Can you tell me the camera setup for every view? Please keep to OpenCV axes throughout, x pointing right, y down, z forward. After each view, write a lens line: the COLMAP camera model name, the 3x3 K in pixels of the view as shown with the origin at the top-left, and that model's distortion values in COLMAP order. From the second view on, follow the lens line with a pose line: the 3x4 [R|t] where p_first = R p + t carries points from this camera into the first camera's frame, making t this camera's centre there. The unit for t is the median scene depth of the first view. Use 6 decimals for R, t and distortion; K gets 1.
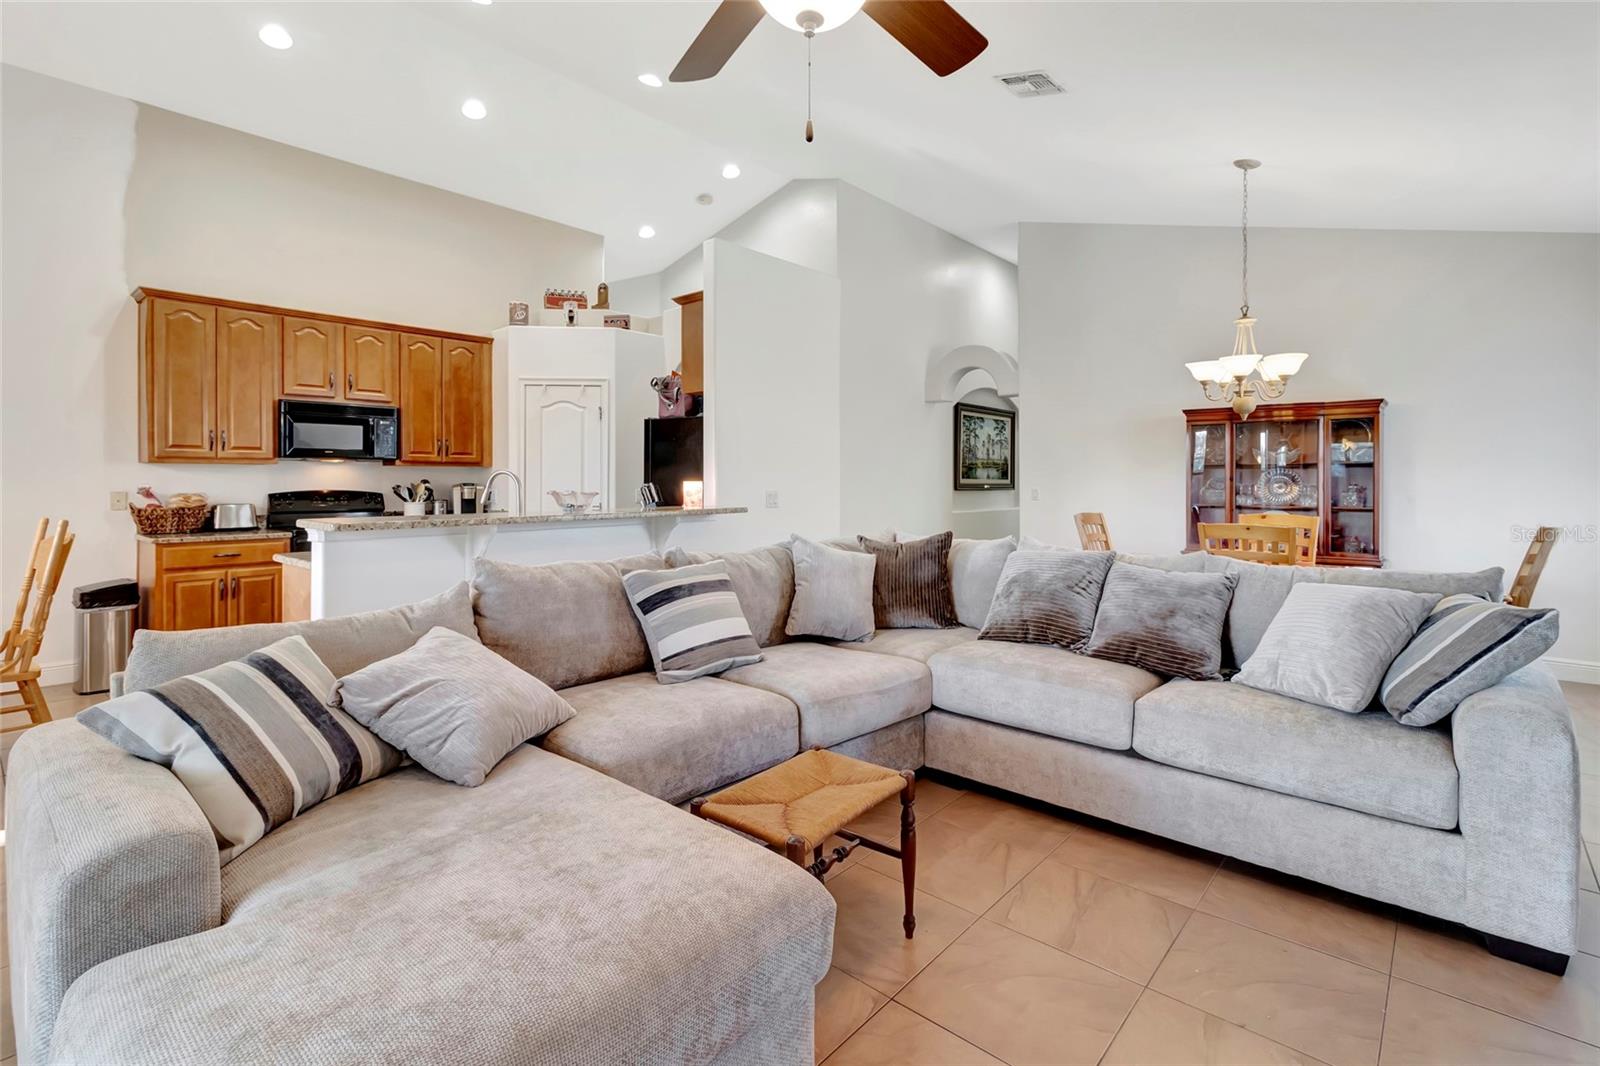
lens RADIAL K [[731.4, 0, 805.0], [0, 731.4, 496.5], [0, 0, 1]] dist [0.002211, 0.000237]
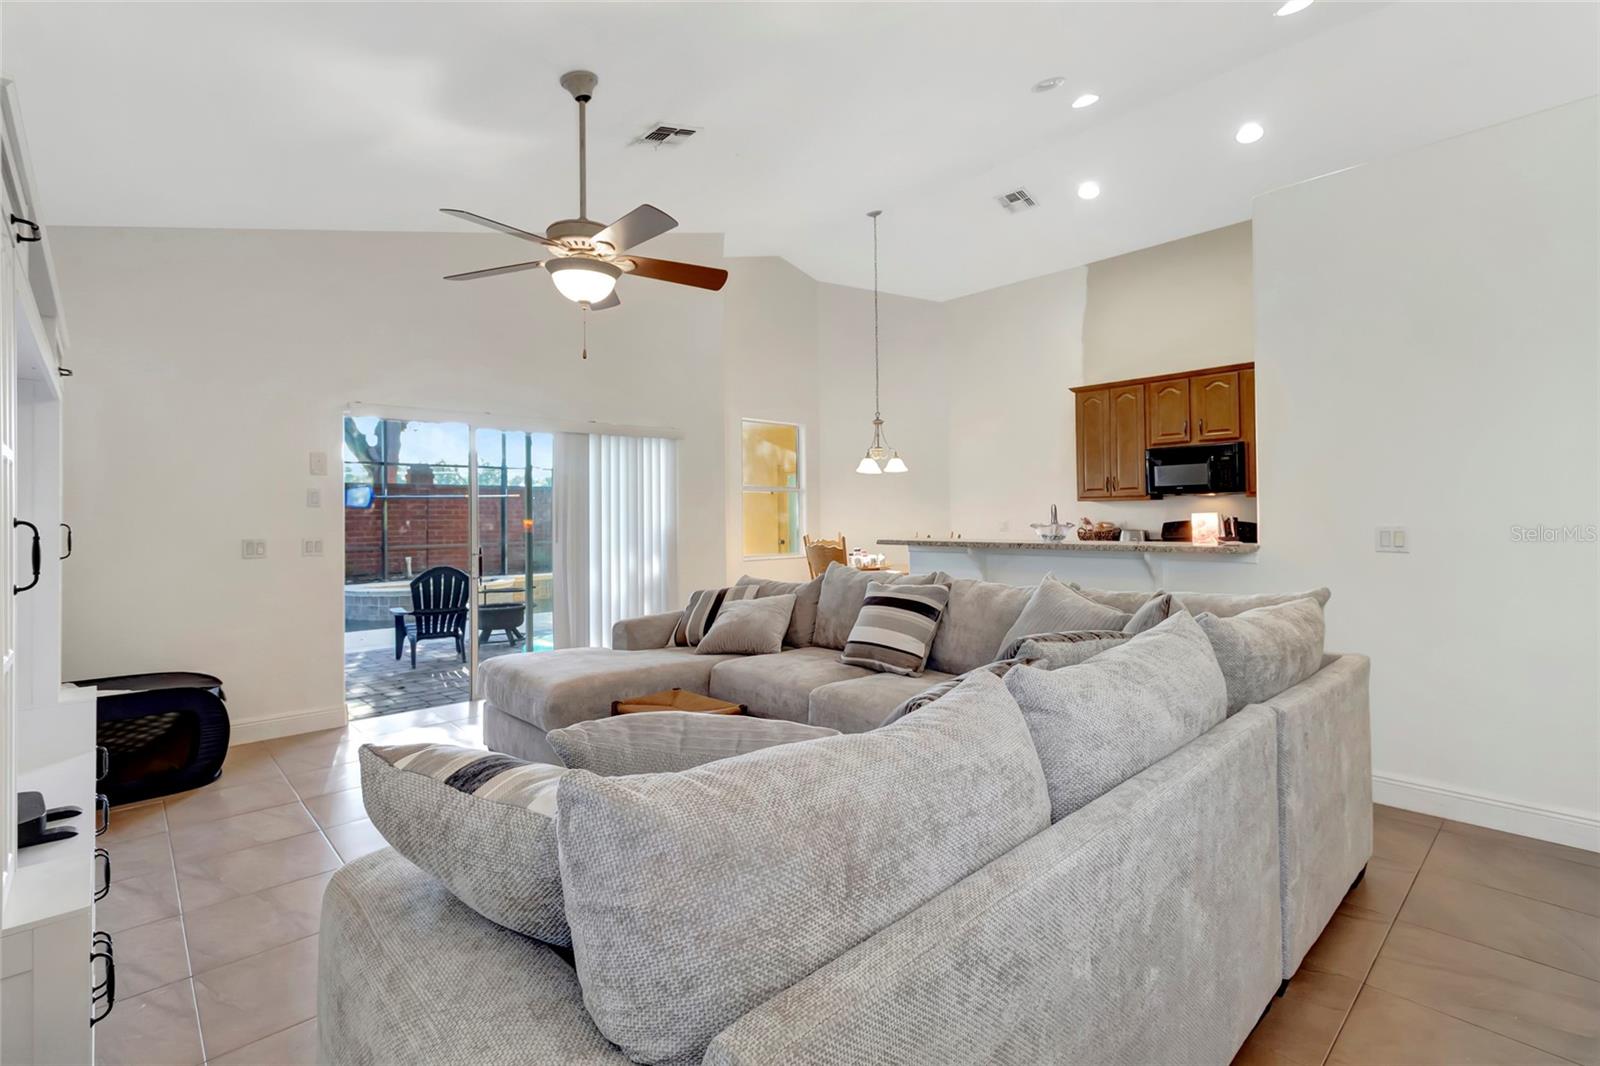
lens RADIAL K [[731.4, 0, 805.0], [0, 731.4, 496.5], [0, 0, 1]] dist [0.002211, 0.000237]
pose [[-0.116763, -0.027042, -0.992792, 0.618502], [-0.009314, 0.999615, -0.026132, -0.011203], [0.993116, 0.006196, -0.116970, 0.561842]]
